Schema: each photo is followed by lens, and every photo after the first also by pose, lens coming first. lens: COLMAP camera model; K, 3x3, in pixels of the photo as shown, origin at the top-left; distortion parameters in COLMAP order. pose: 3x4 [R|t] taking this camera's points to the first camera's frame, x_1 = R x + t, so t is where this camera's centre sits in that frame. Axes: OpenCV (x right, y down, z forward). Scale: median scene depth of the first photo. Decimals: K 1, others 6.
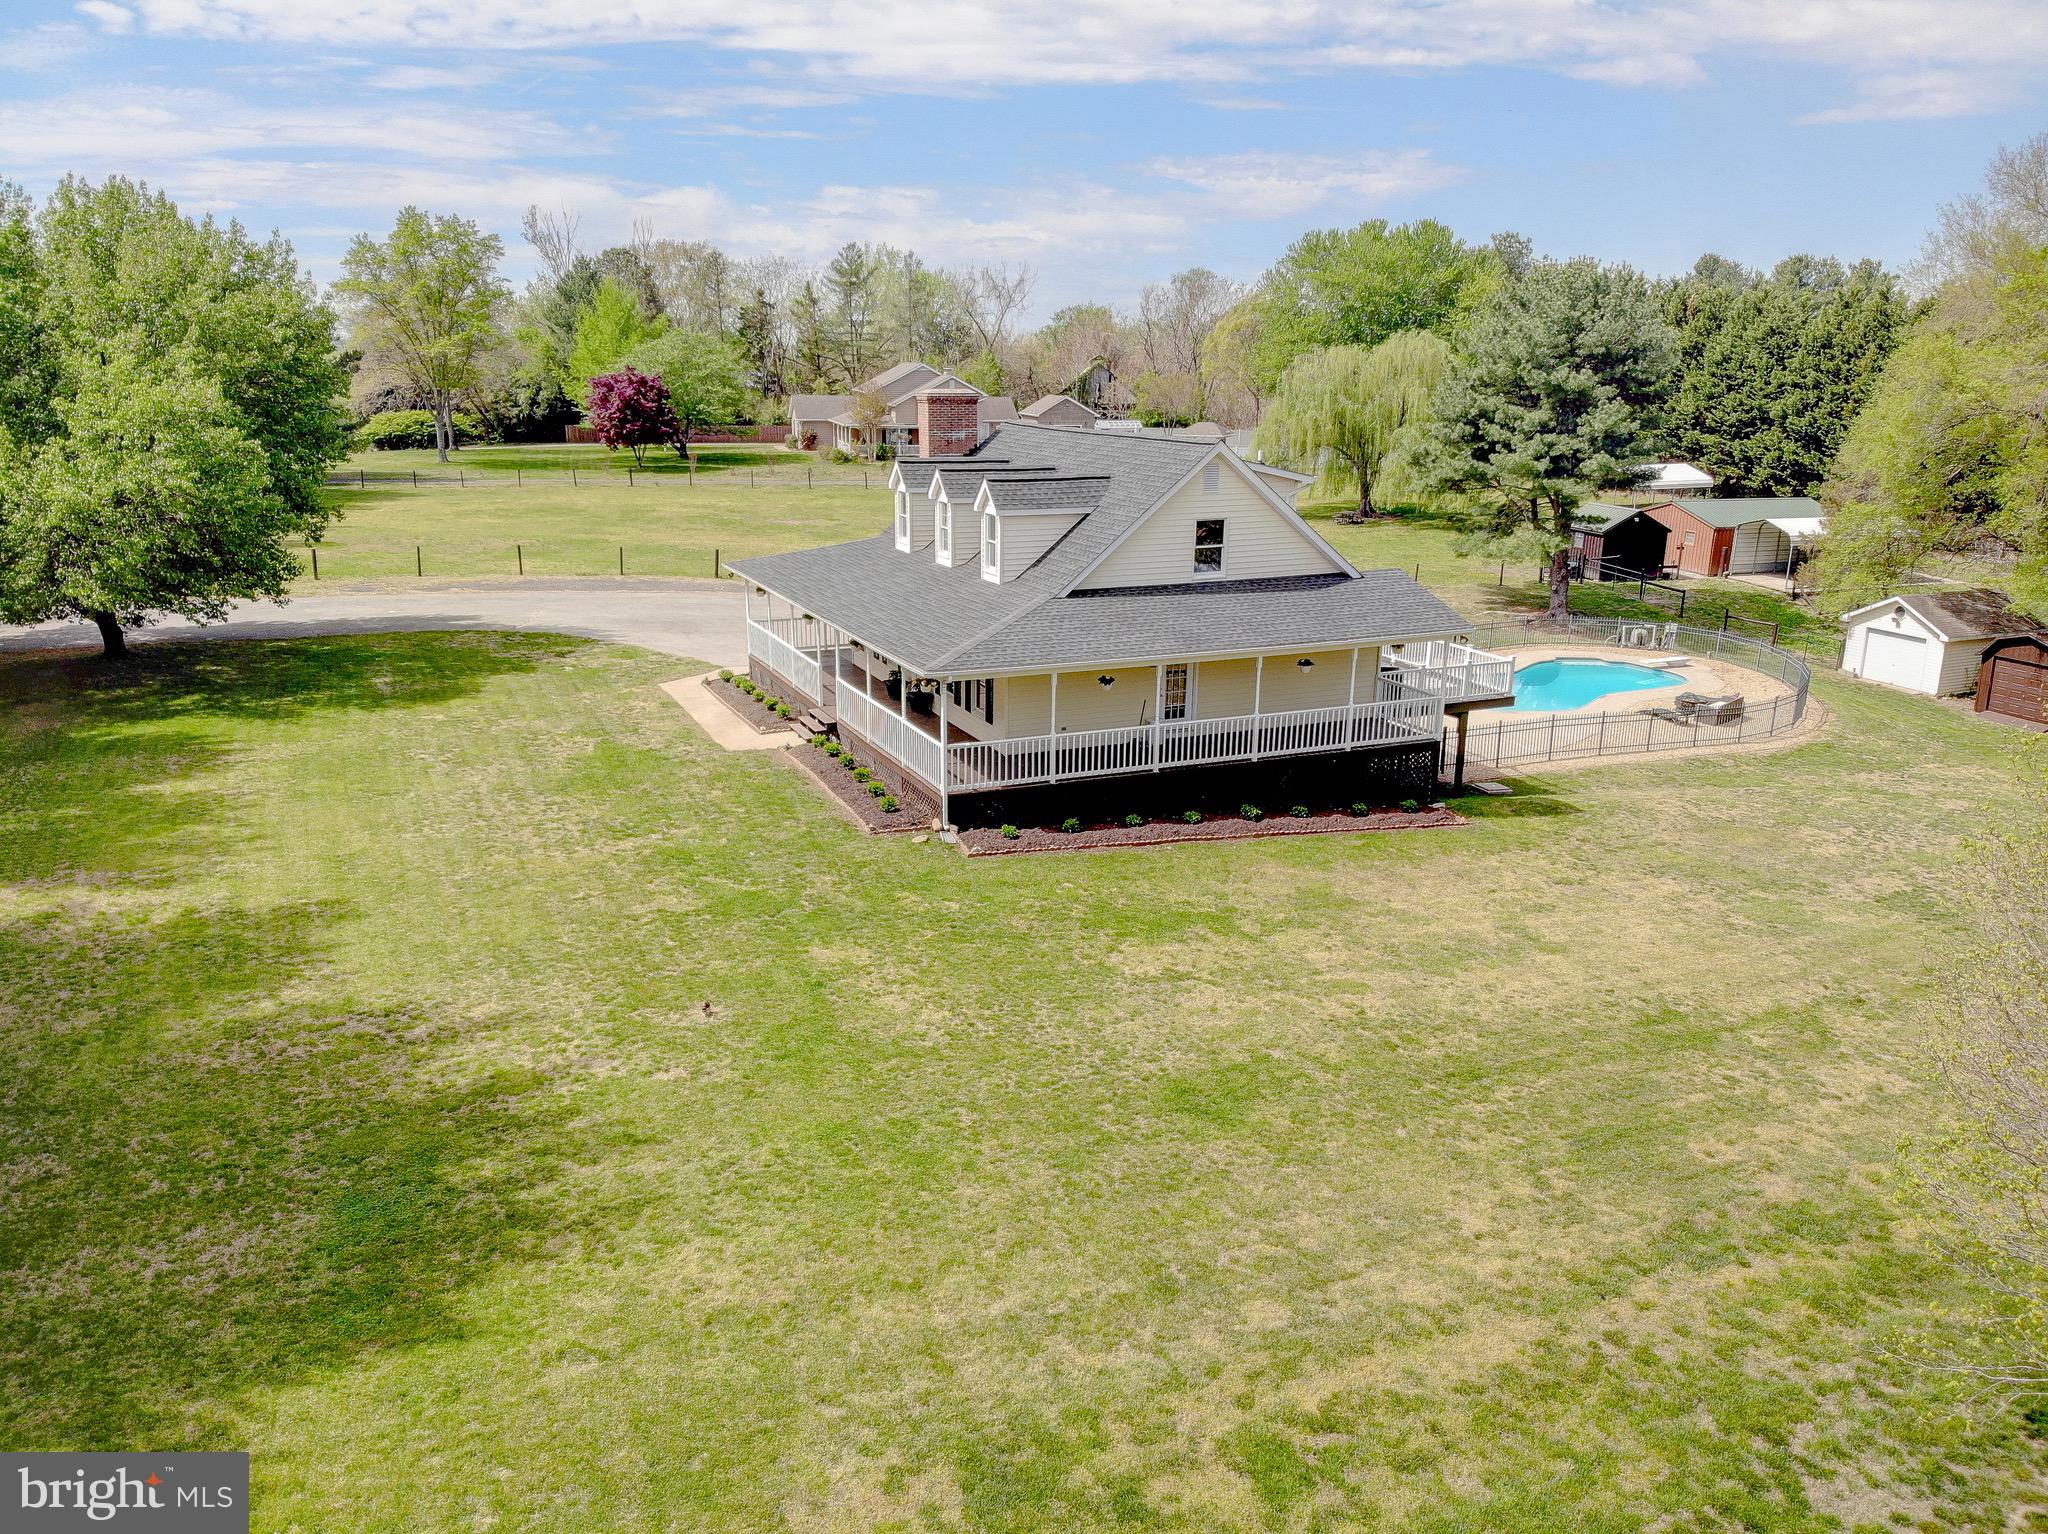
lens RADIAL K [[1508.3, 0, 1018.7], [0, 1508.3, 763.2], [0, 0, 1]] dist [0.040859, -0.156561]
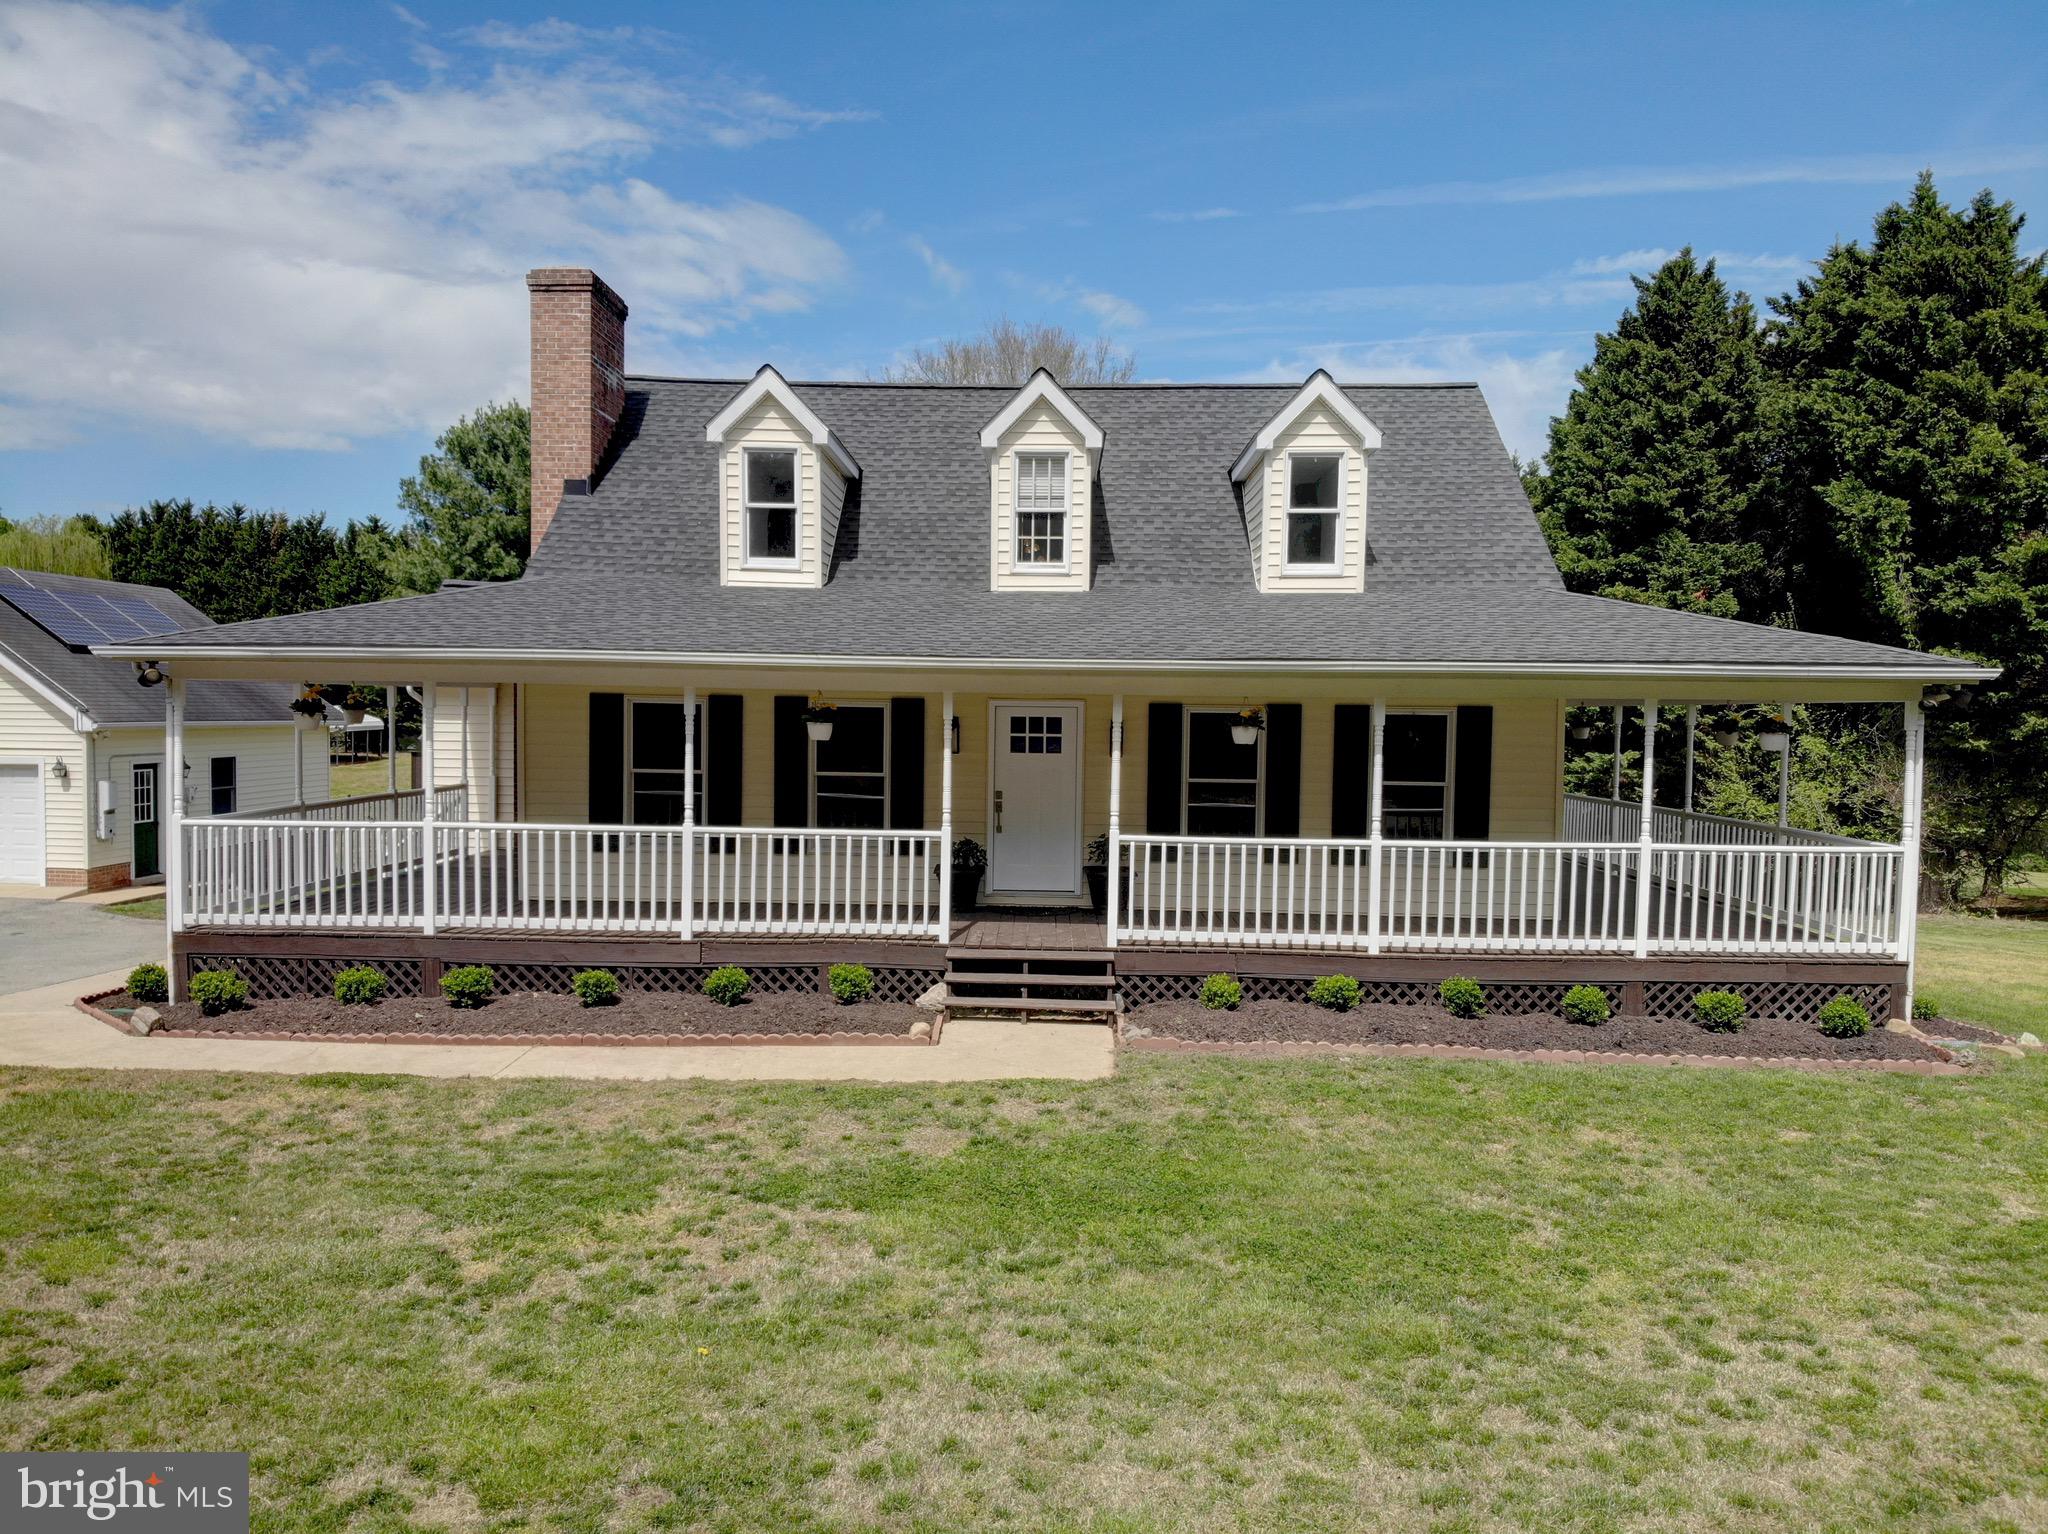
lens RADIAL K [[1508.3, 0, 1021.9], [0, 1508.3, 753.5], [0, 0, 1]] dist [0.040859, -0.156561]
pose [[0.420226, -0.027514, 0.907002, -0.573174], [0.224895, 0.971514, -0.074725, -0.065351], [-0.879109, 0.235382, 0.414443, 1.021745]]
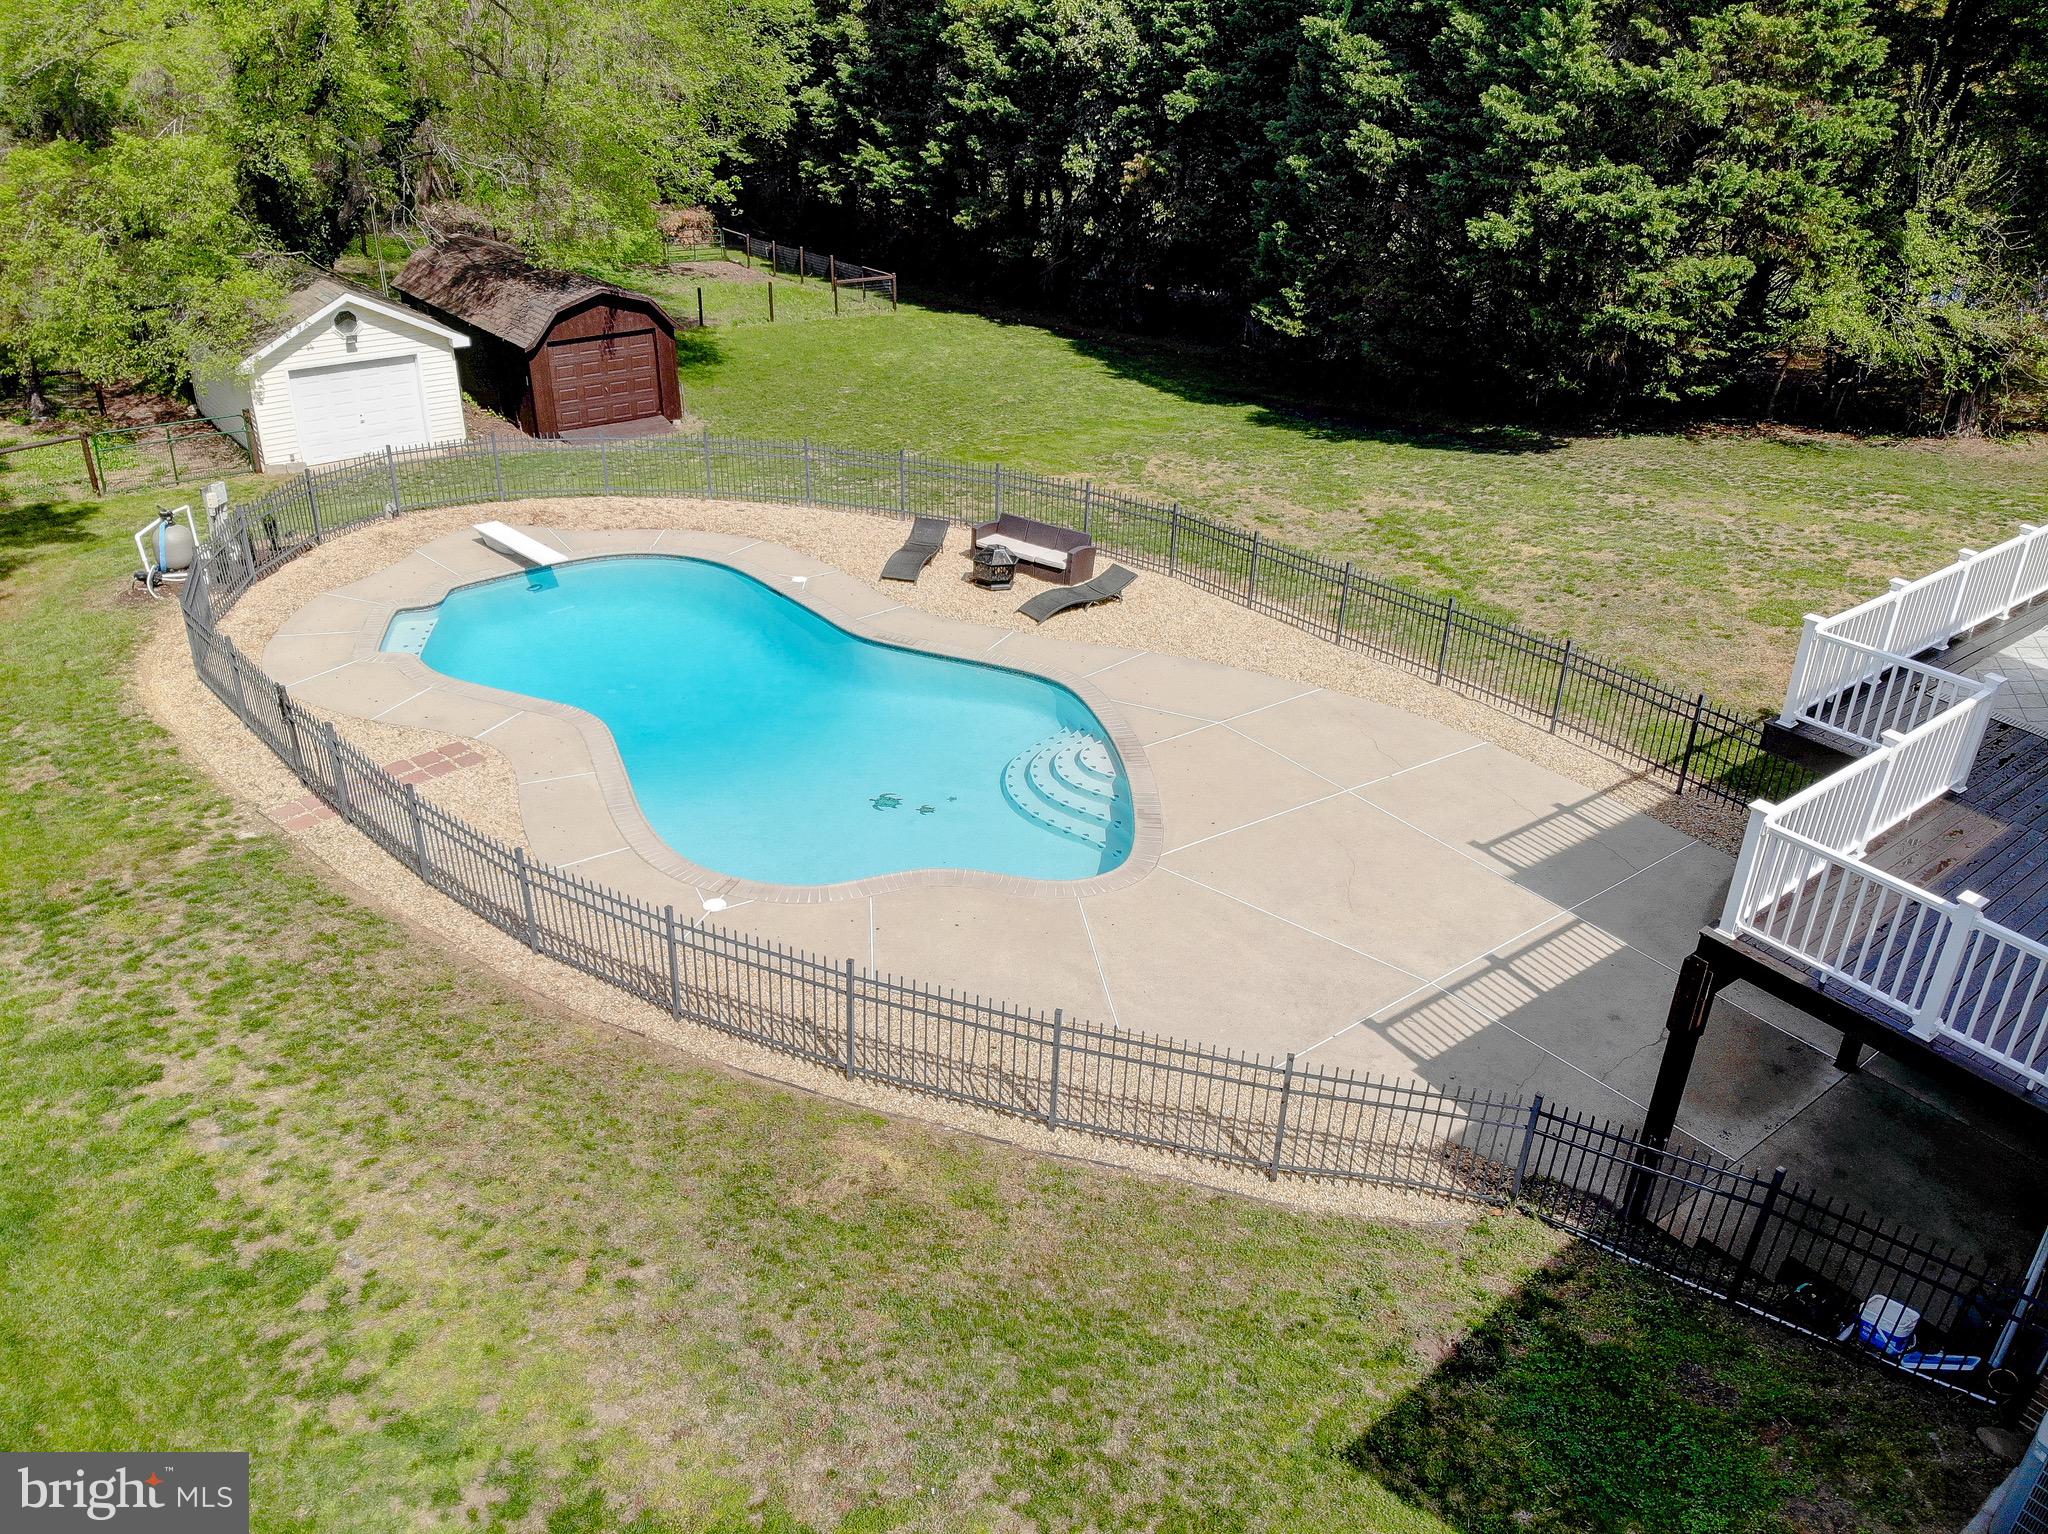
lens RADIAL K [[1508.3, 0, 1016.1], [0, 1508.3, 801.4], [0, 0, 1]] dist [0.040859, -0.156561]
pose [[-0.237052, -0.483752, 0.842491, 0.007330], [0.228654, 0.815065, 0.532340, -0.379990], [-0.944205, 0.318831, -0.082601, 1.739610]]
